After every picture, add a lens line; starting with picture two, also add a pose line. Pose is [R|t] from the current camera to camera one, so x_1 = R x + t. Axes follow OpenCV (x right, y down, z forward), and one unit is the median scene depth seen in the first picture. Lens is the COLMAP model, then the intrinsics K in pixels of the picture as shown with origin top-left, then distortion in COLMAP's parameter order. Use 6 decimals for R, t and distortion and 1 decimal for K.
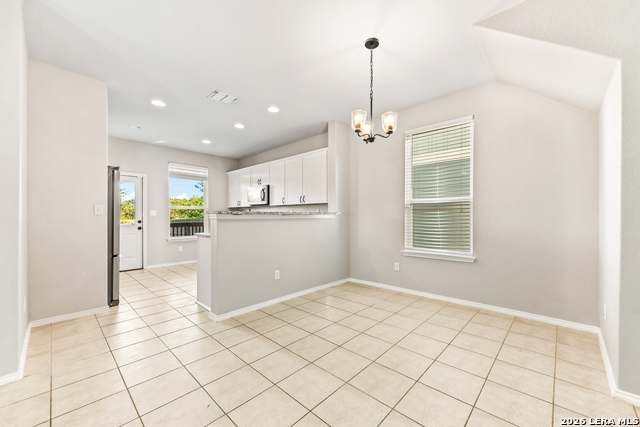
lens RADIAL K [[255.4, 0, 321.5], [0, 255.4, 215.2], [0, 0, 1]] dist [0.000483, 0.000001]
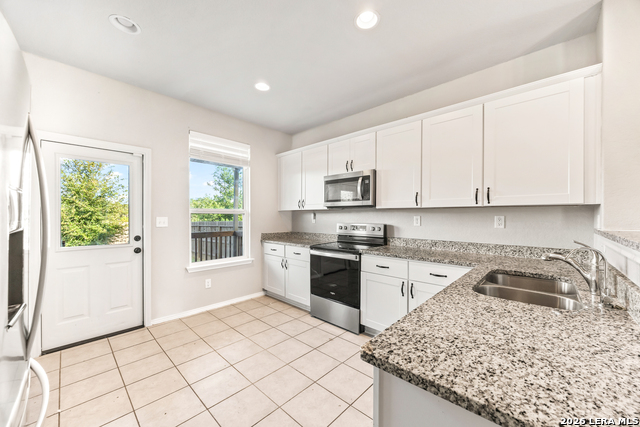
lens RADIAL K [[255.4, 0, 317.9], [0, 255.4, 214.1], [0, 0, 1]] dist [0.000483, 0.000001]
pose [[0.999807, -0.000464, -0.019655, -0.318439], [0.000438, 0.999999, -0.001305, -0.025023], [0.019656, 0.001296, 0.999806, 0.464578]]
